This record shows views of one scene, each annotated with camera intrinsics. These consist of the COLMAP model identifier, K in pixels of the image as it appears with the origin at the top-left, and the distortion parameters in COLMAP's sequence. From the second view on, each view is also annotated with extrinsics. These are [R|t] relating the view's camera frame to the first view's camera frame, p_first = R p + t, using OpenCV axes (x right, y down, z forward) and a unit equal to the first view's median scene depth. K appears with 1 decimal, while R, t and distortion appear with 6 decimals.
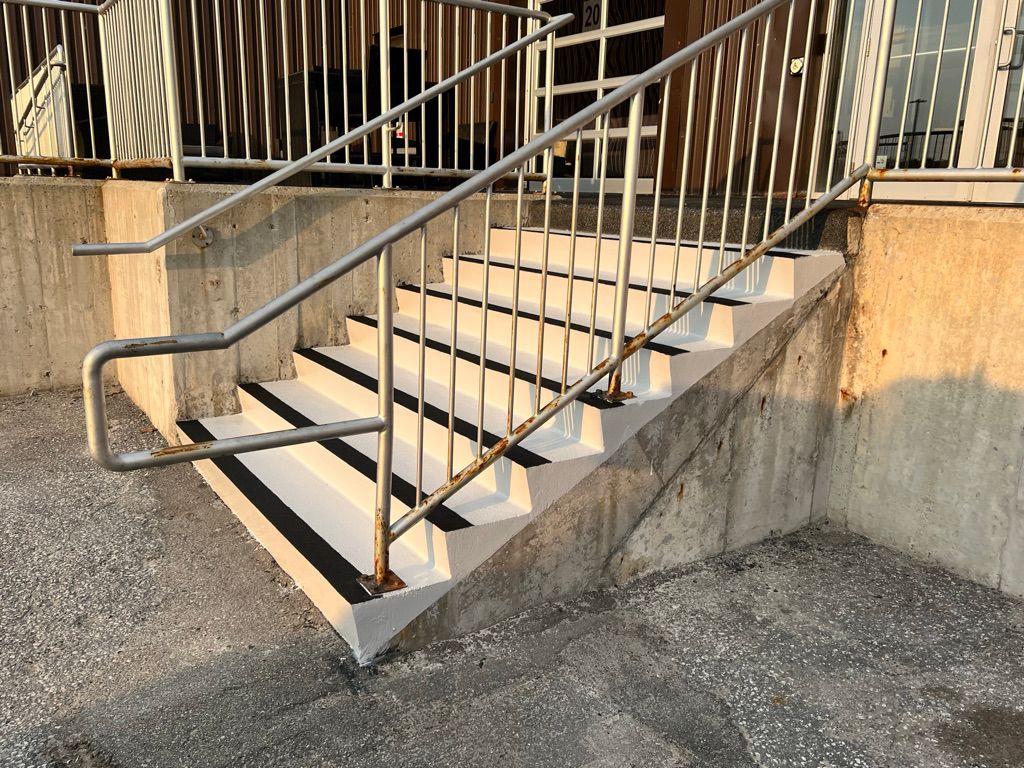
lens RADIAL K [[808.3, 0, 510.9], [0, 808.3, 384.3], [0, 0, 1]] dist [0.040273, -0.053990]
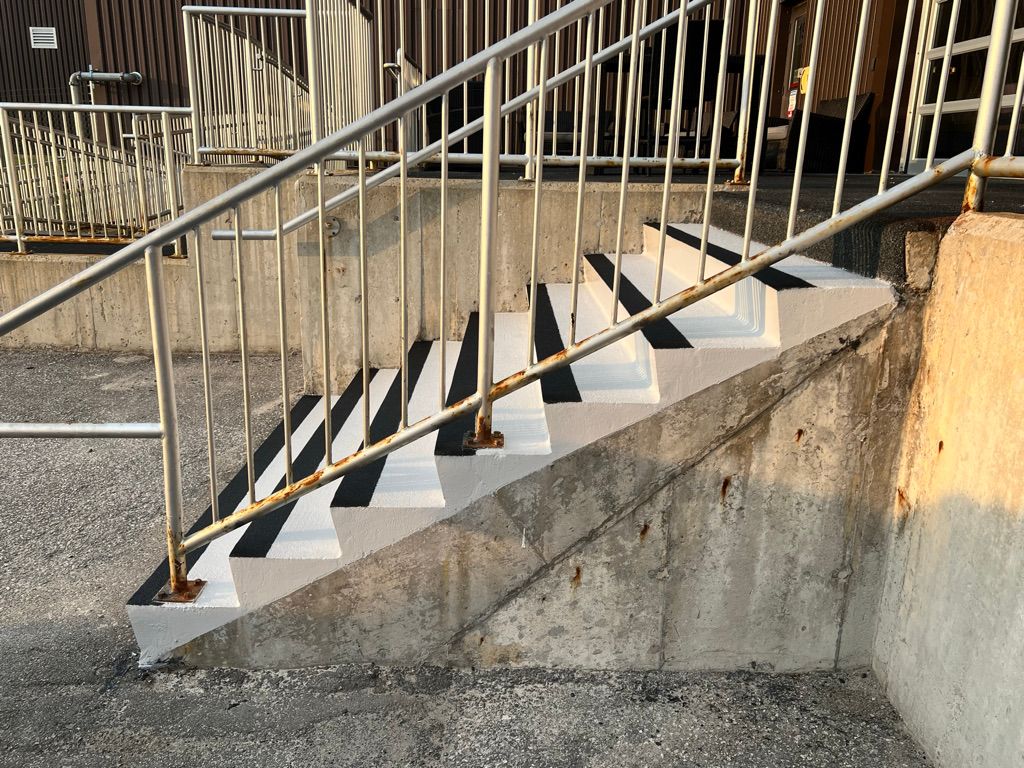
lens RADIAL K [[808.3, 0, 521.6], [0, 808.3, 383.1], [0, 0, 1]] dist [0.040273, -0.053990]
pose [[0.844831, 0.132347, -0.518407, 0.524561], [-0.121681, 0.991060, 0.054715, -0.085849], [0.521014, 0.016855, 0.853382, 0.291165]]
